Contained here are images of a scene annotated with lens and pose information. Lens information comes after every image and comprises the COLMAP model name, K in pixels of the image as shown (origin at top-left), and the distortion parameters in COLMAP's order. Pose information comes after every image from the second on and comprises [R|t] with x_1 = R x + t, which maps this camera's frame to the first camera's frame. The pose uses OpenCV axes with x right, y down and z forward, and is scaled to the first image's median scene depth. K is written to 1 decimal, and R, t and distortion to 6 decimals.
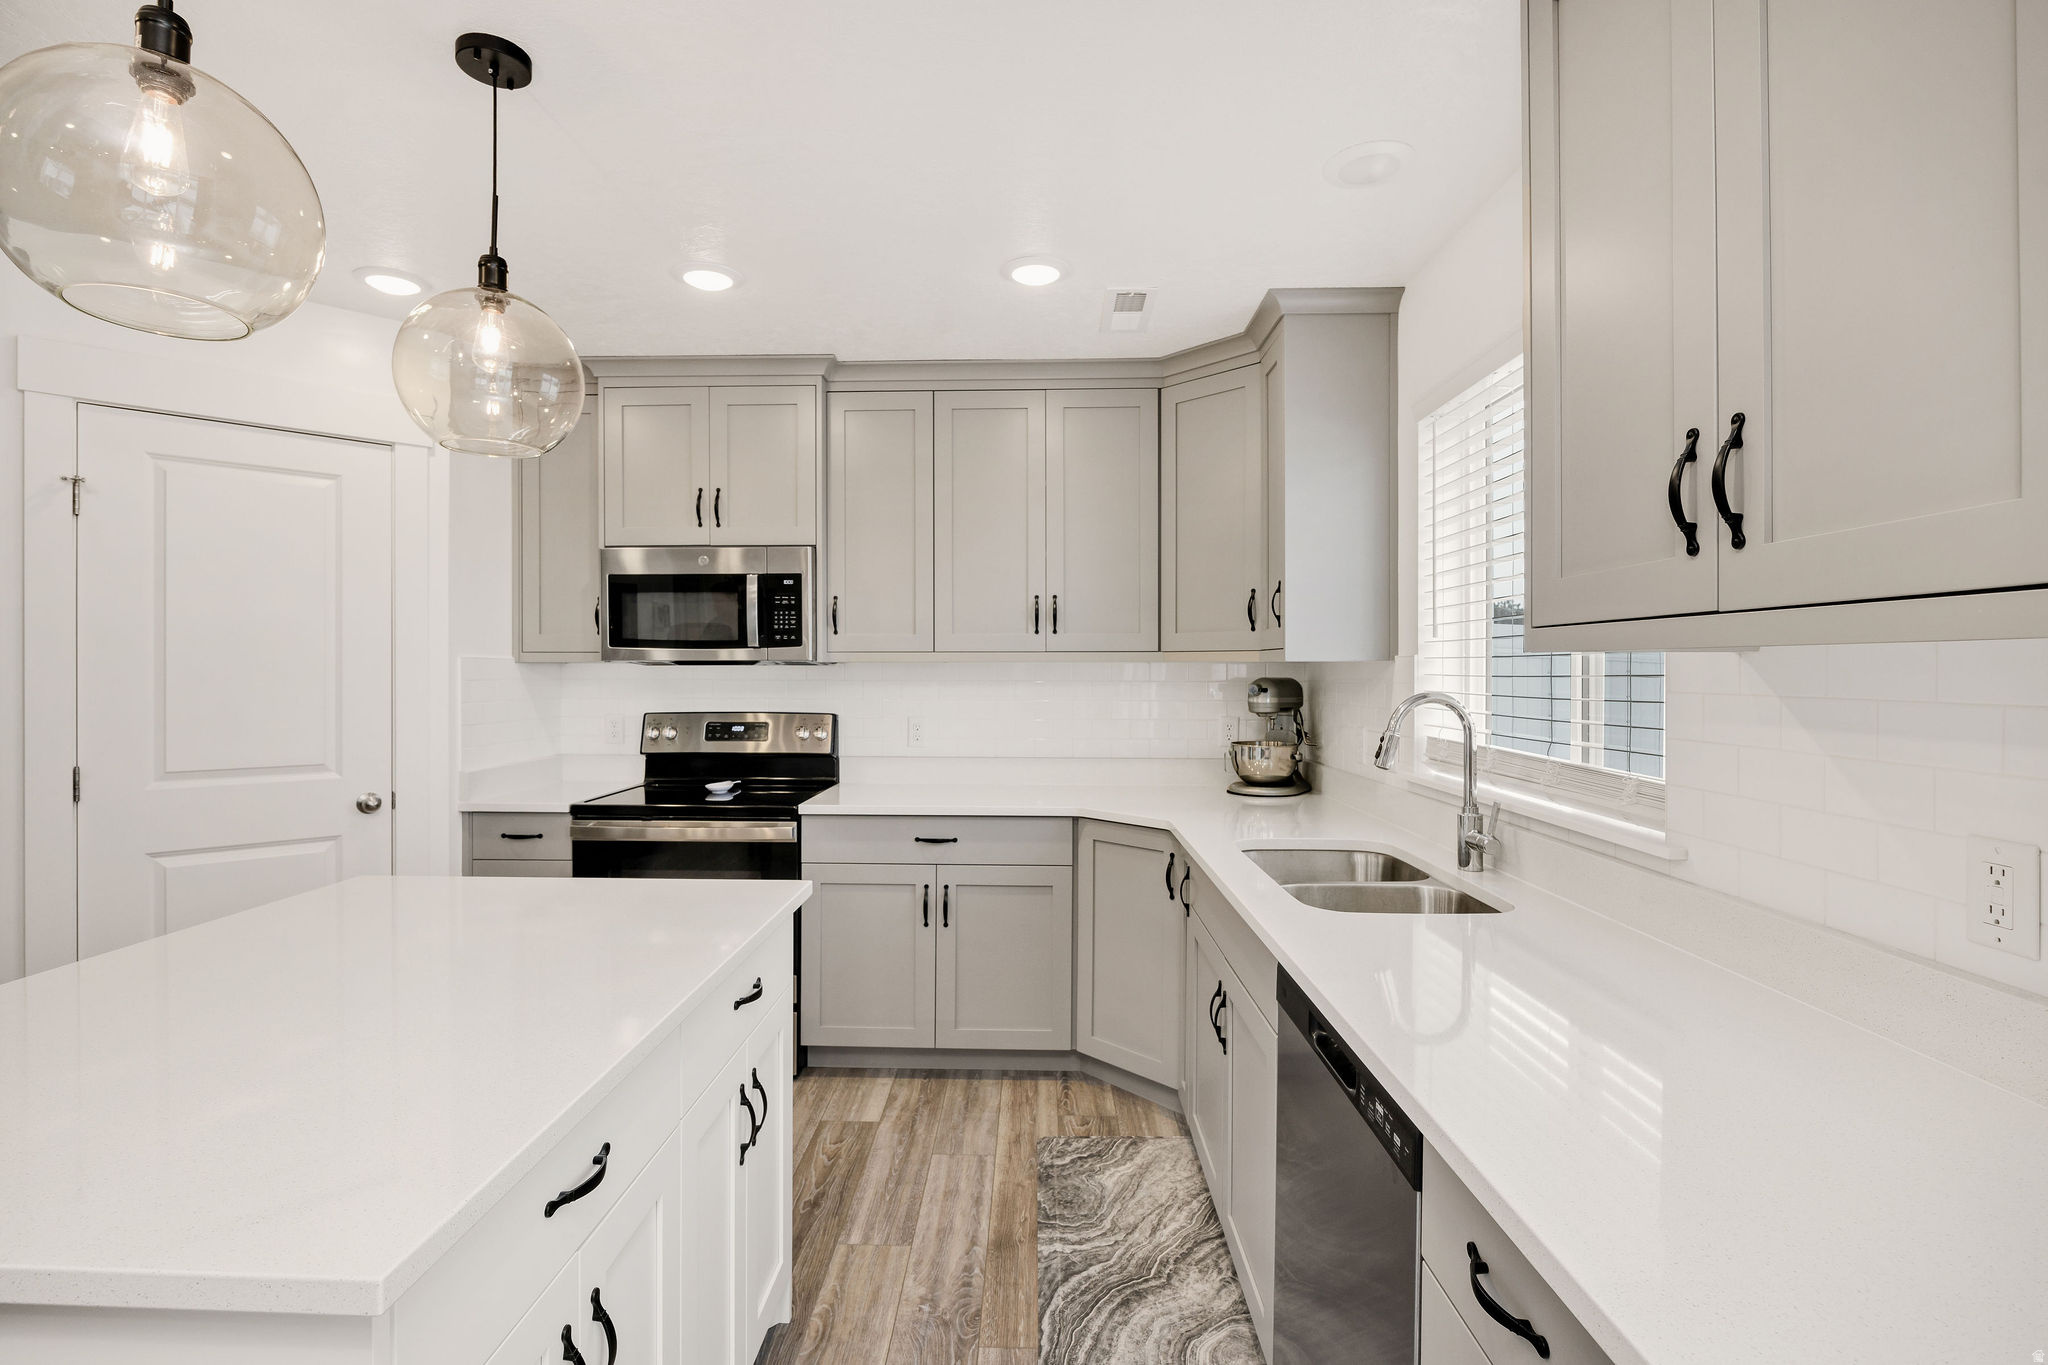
lens RADIAL K [[945.7, 0, 1010.4], [0, 945.7, 676.7], [0, 0, 1]] dist [-0.003504, -0.000253]
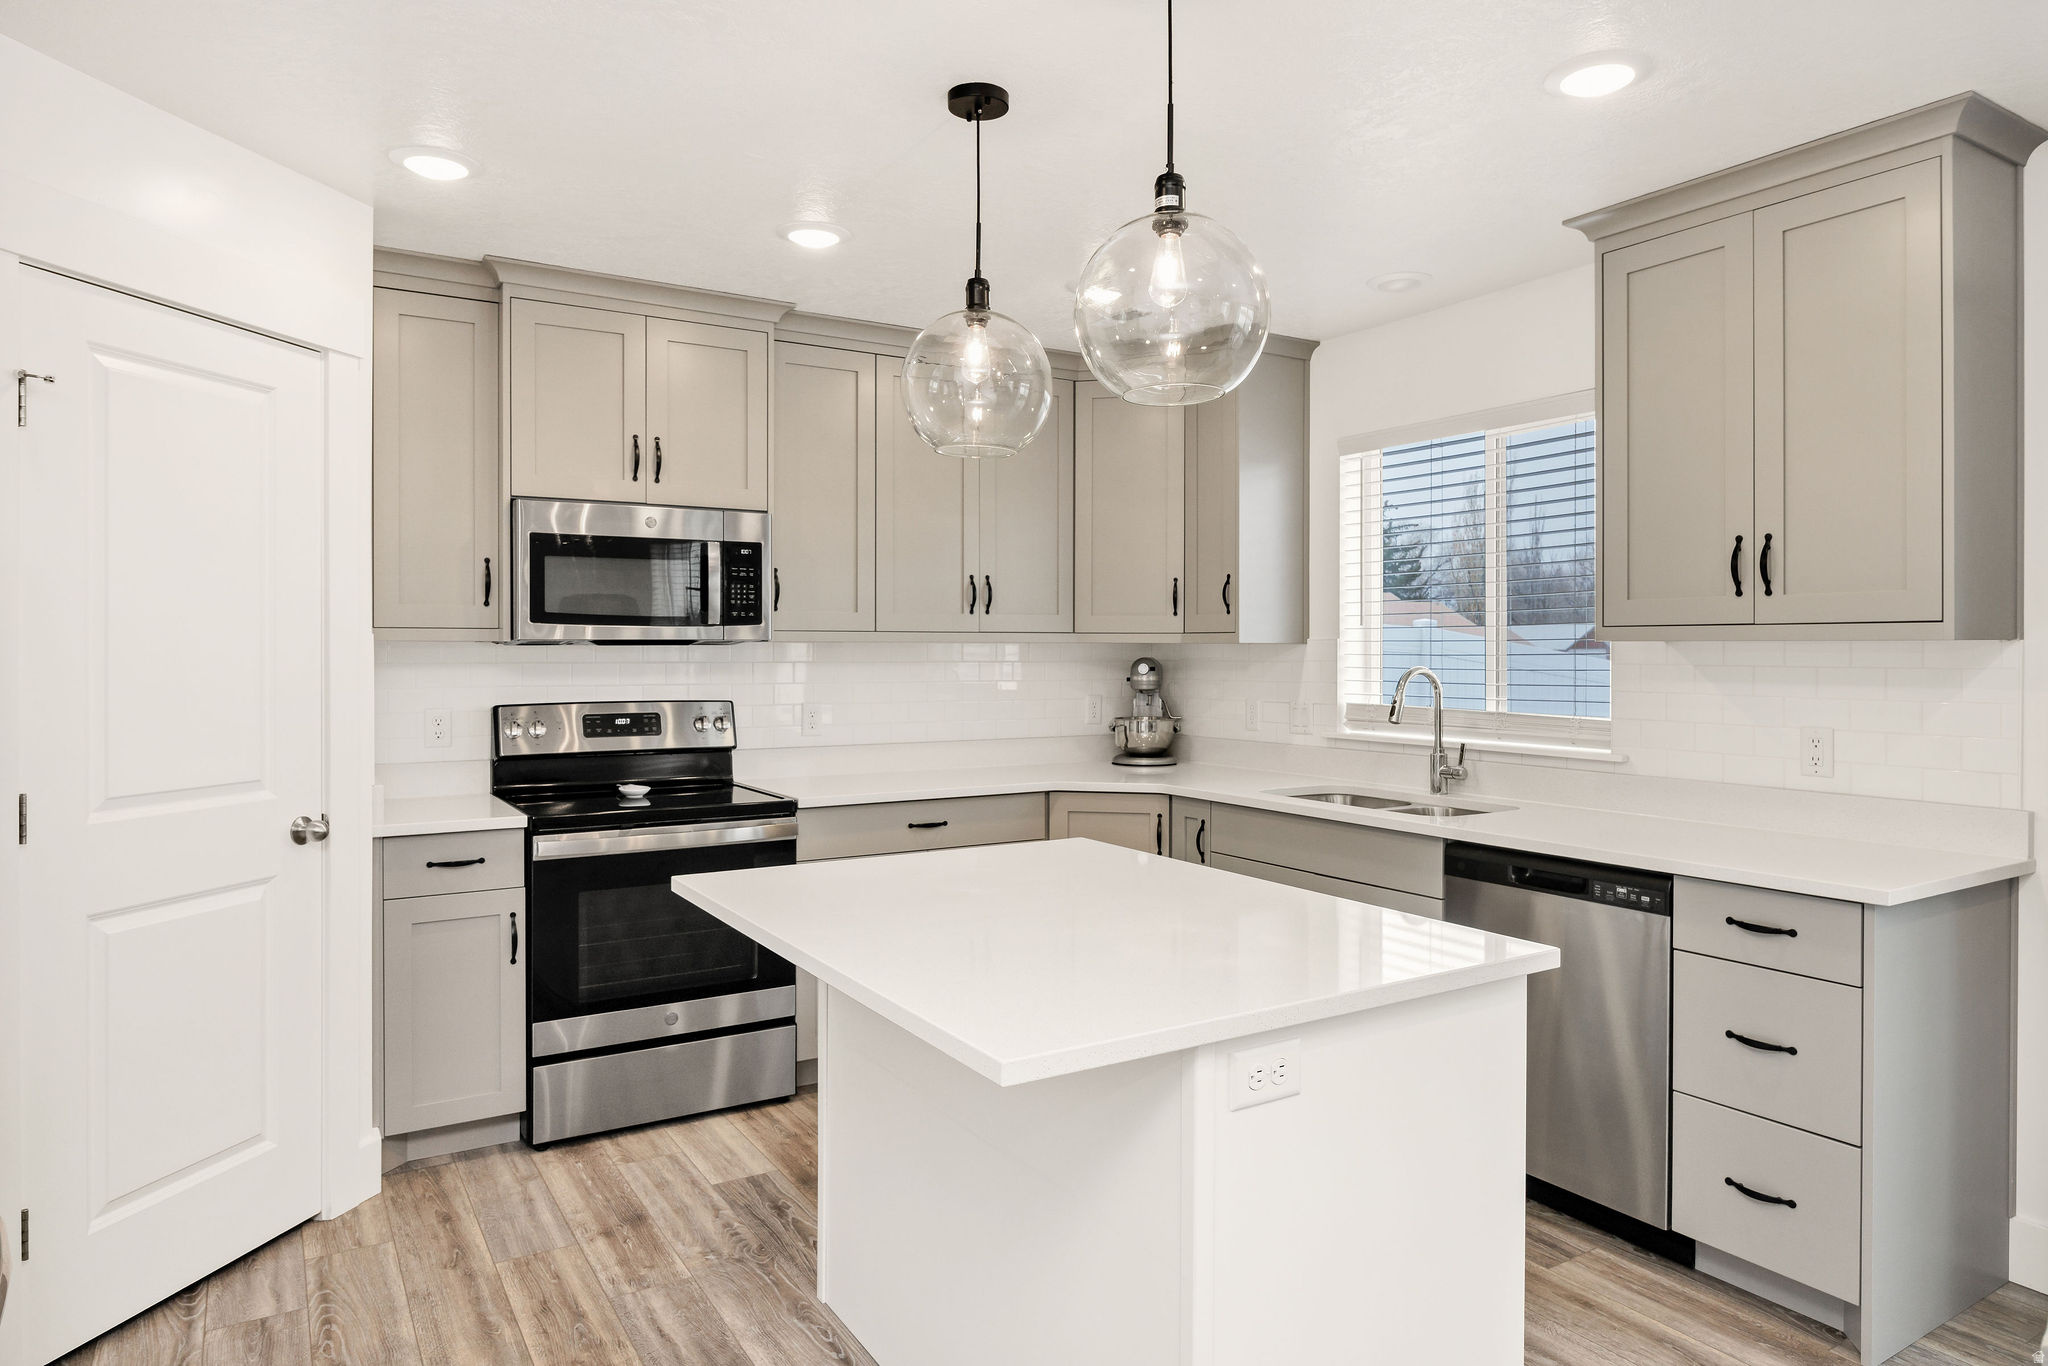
lens RADIAL K [[1249.6, 0, 1050.7], [0, 1249.6, 658.2], [0, 0, 1]] dist [-0.001562, -0.003110]
pose [[0.825300, -0.004638, 0.564676, -0.666175], [0.003905, 0.999989, 0.002505, -0.001868], [-0.564681, 0.000138, 0.825309, -0.130689]]
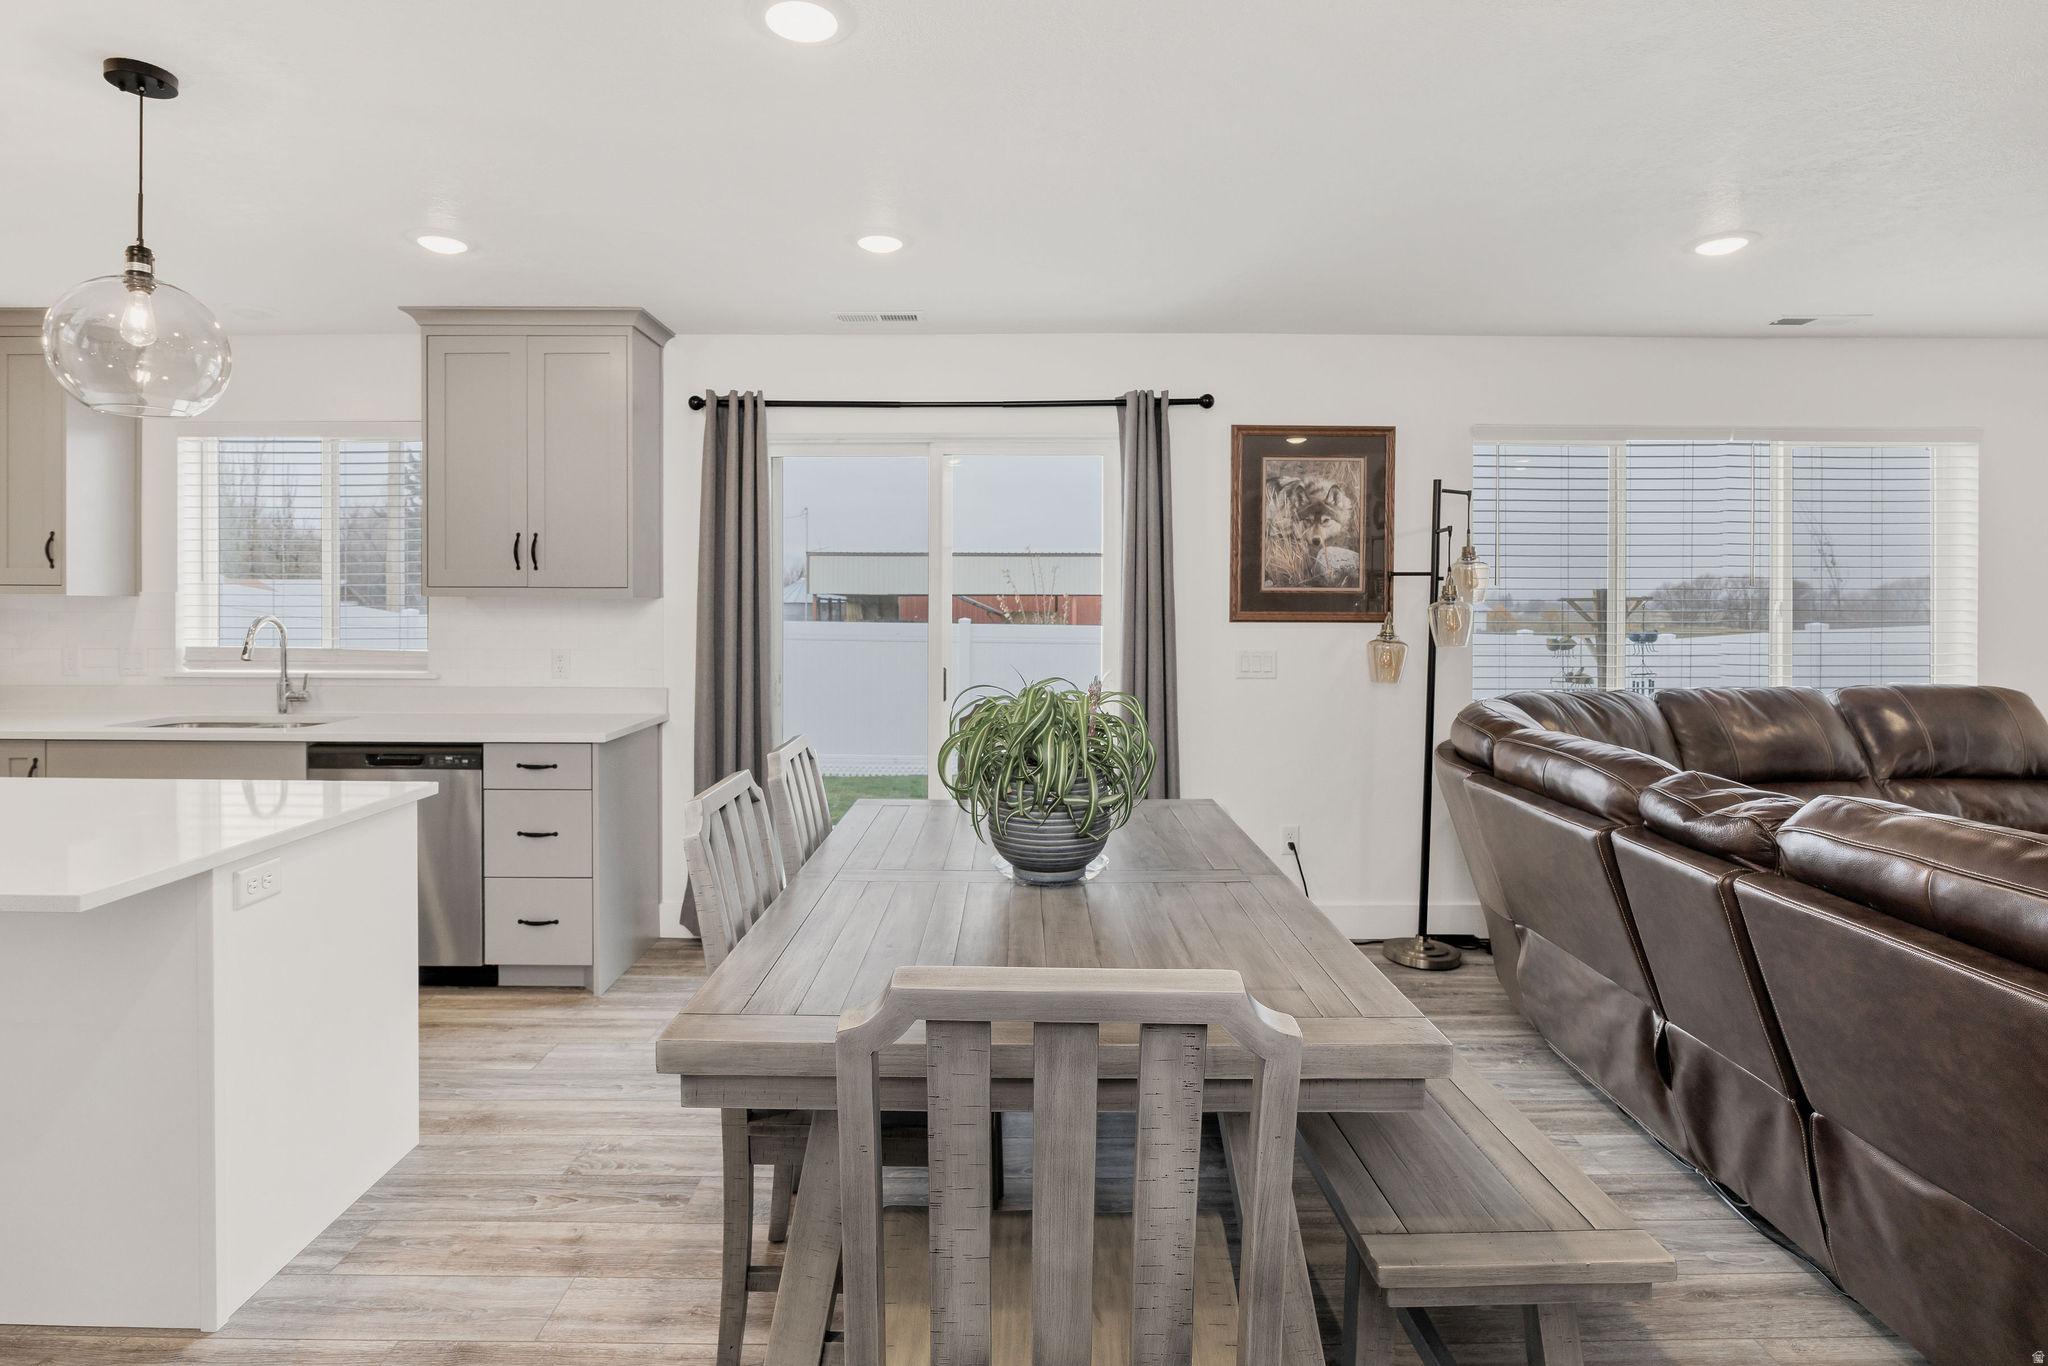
lens RADIAL K [[987.5, 0, 1007.8], [0, 987.5, 609.4], [0, 0, 1]] dist [-0.016100, 0.000530]
pose [[-0.036327, -0.007190, 0.999314, -0.919883], [0.003086, 0.999969, 0.007307, -0.002608], [-0.999335, 0.003349, -0.036303, -0.199532]]
